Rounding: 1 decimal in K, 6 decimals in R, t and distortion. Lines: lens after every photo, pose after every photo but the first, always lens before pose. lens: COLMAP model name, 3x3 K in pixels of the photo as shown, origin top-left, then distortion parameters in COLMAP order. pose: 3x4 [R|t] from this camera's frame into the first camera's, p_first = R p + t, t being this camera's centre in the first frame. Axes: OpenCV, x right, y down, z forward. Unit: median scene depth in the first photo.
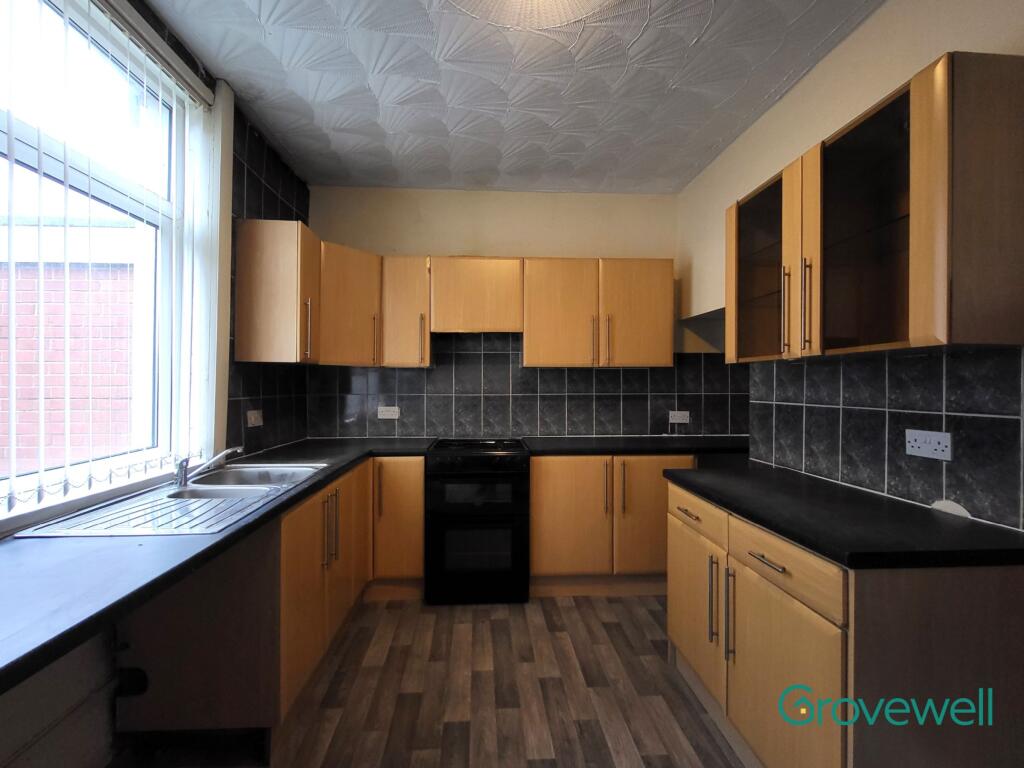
lens RADIAL K [[454.1, 0, 508.1], [0, 454.1, 385.4], [0, 0, 1]] dist [0.006981, -0.001834]
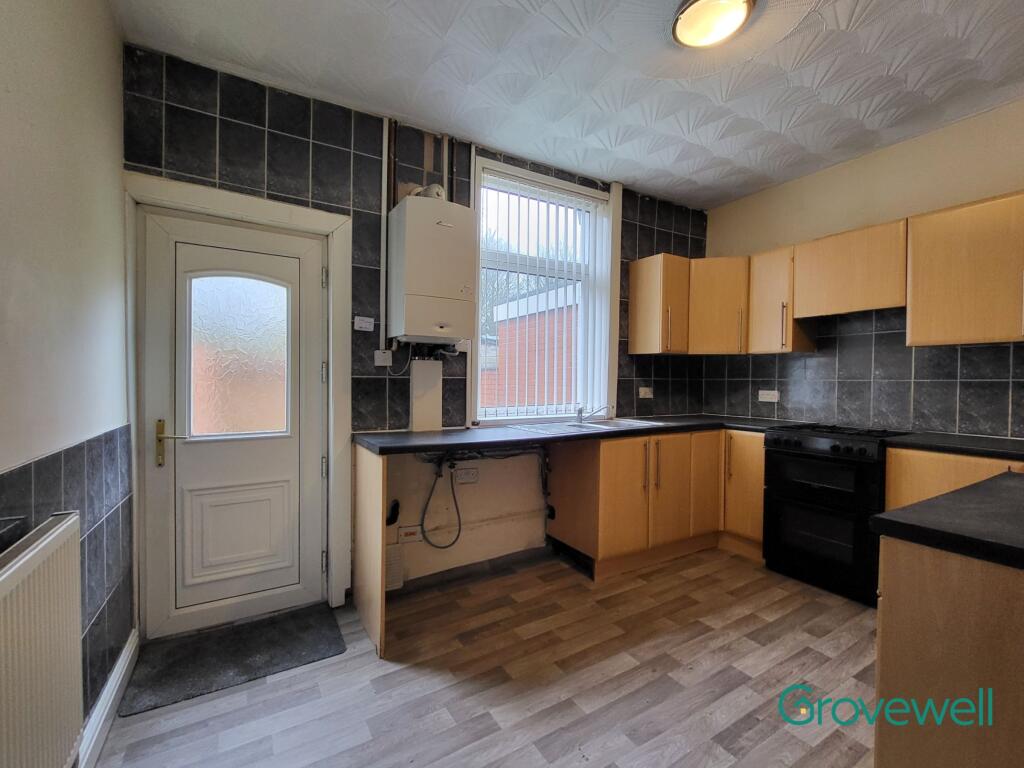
lens RADIAL K [[454.1, 0, 504.1], [0, 454.1, 383.5], [0, 0, 1]] dist [0.006981, -0.001834]
pose [[0.453718, 0.013665, -0.891041, 0.582431], [-0.006497, 0.999907, 0.012027, 0.029460], [0.891122, 0.000332, 0.453764, -0.077590]]
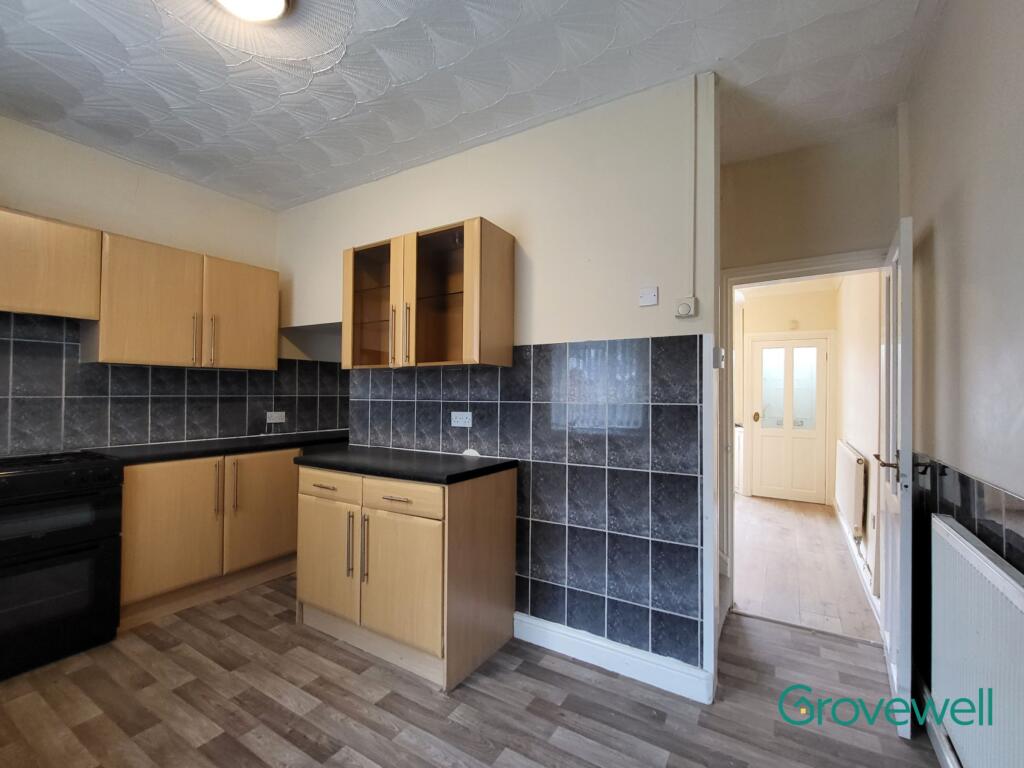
lens RADIAL K [[454.1, 0, 506.8], [0, 454.1, 386.0], [0, 0, 1]] dist [0.006981, -0.001834]
pose [[0.578377, 0.019101, 0.815546, -0.272785], [-0.002918, 0.999768, -0.021346, 0.023219], [-0.815764, 0.009966, 0.578299, -0.108983]]
